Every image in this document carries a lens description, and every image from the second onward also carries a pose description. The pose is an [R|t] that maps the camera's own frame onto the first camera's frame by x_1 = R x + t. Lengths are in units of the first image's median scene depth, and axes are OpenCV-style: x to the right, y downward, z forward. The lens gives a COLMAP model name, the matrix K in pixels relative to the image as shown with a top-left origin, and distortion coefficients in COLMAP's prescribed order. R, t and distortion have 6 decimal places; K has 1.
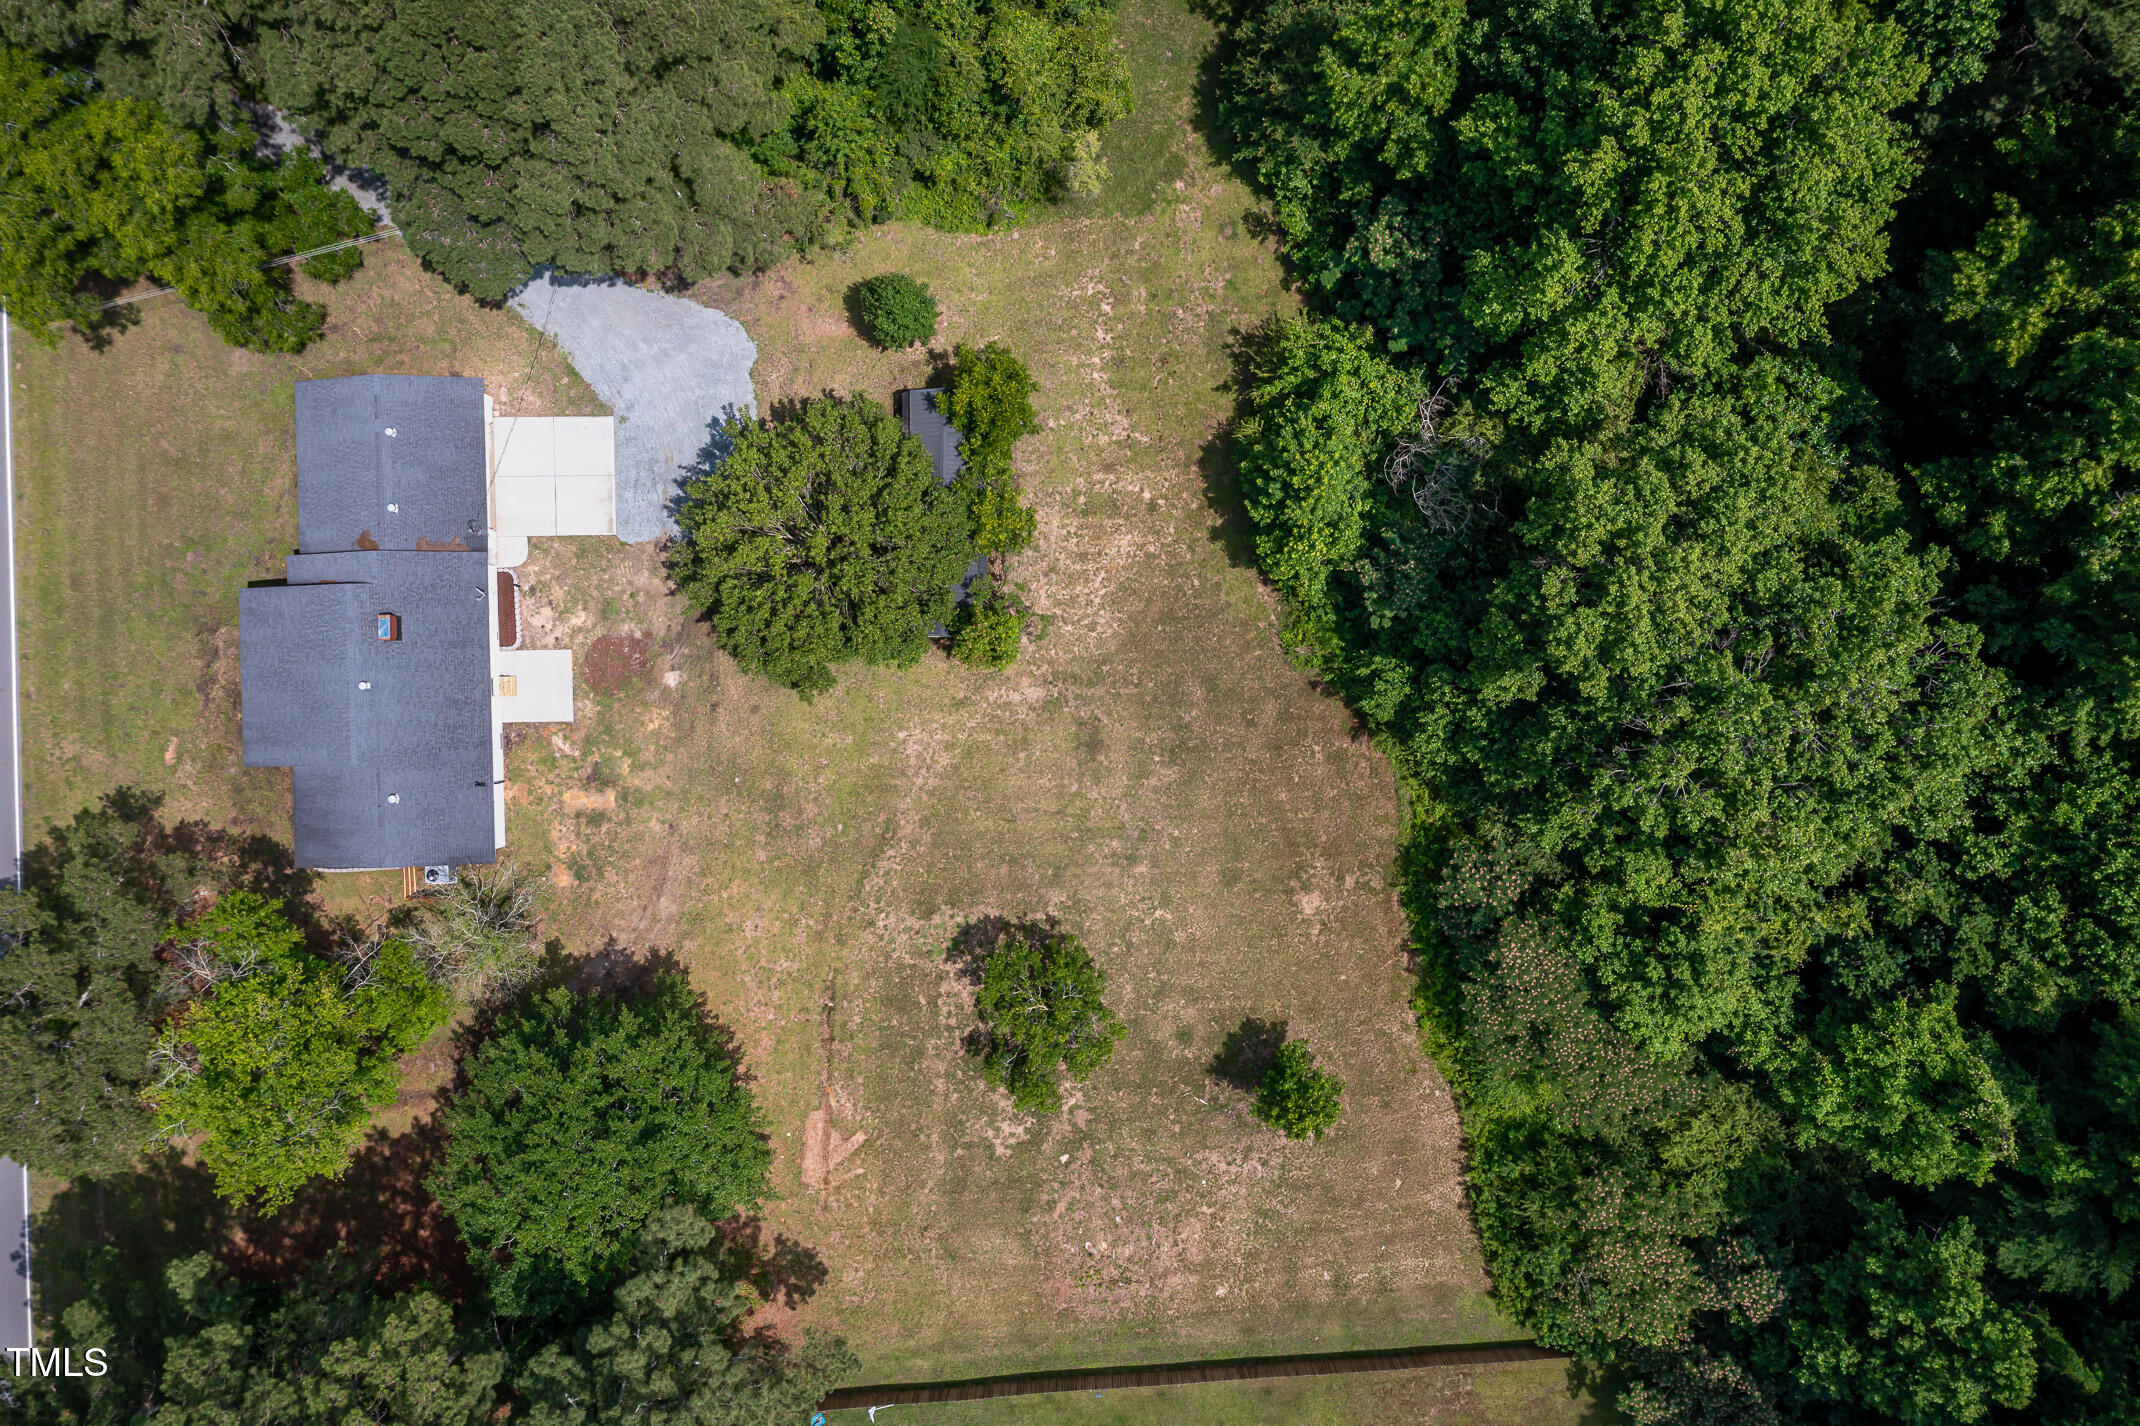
lens RADIAL K [[1678.2, 0, 1063.8], [0, 1678.2, 716.4], [0, 0, 1]] dist [-0.028206, 0.086481]
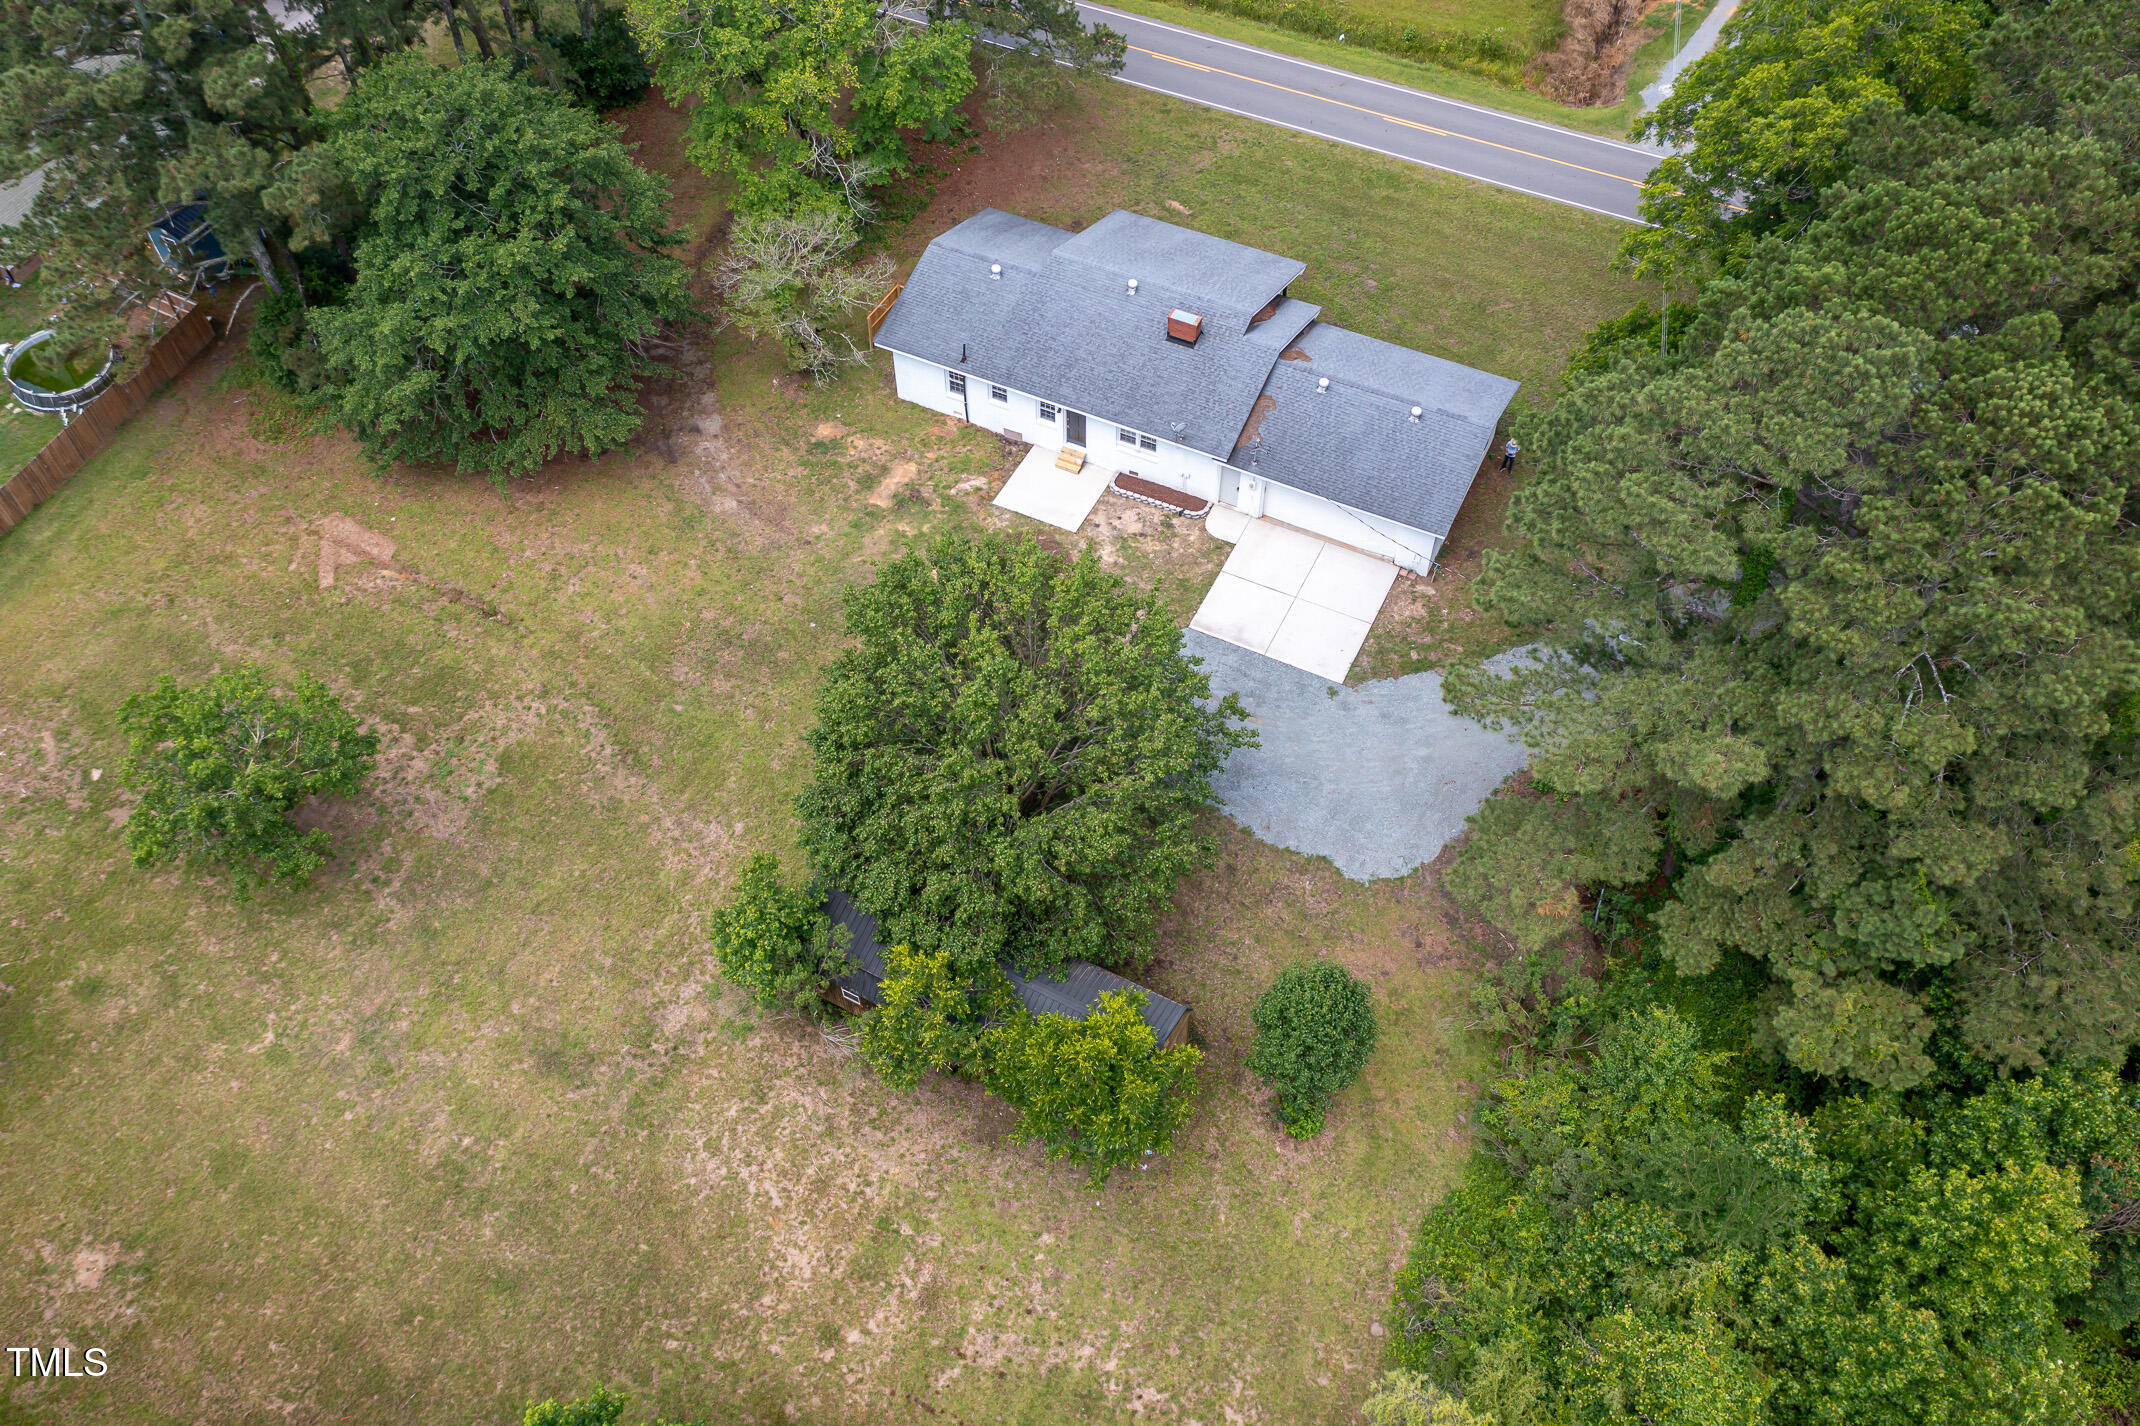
lens RADIAL K [[1678.2, 0, 1063.8], [0, 1678.2, 716.4], [0, 0, 1]] dist [-0.028206, 0.086481]
pose [[-0.464220, 0.705515, -0.535489, 0.169569], [-0.885680, -0.375492, 0.273086, -0.268907], [-0.008405, 0.601044, 0.799172, 0.438425]]
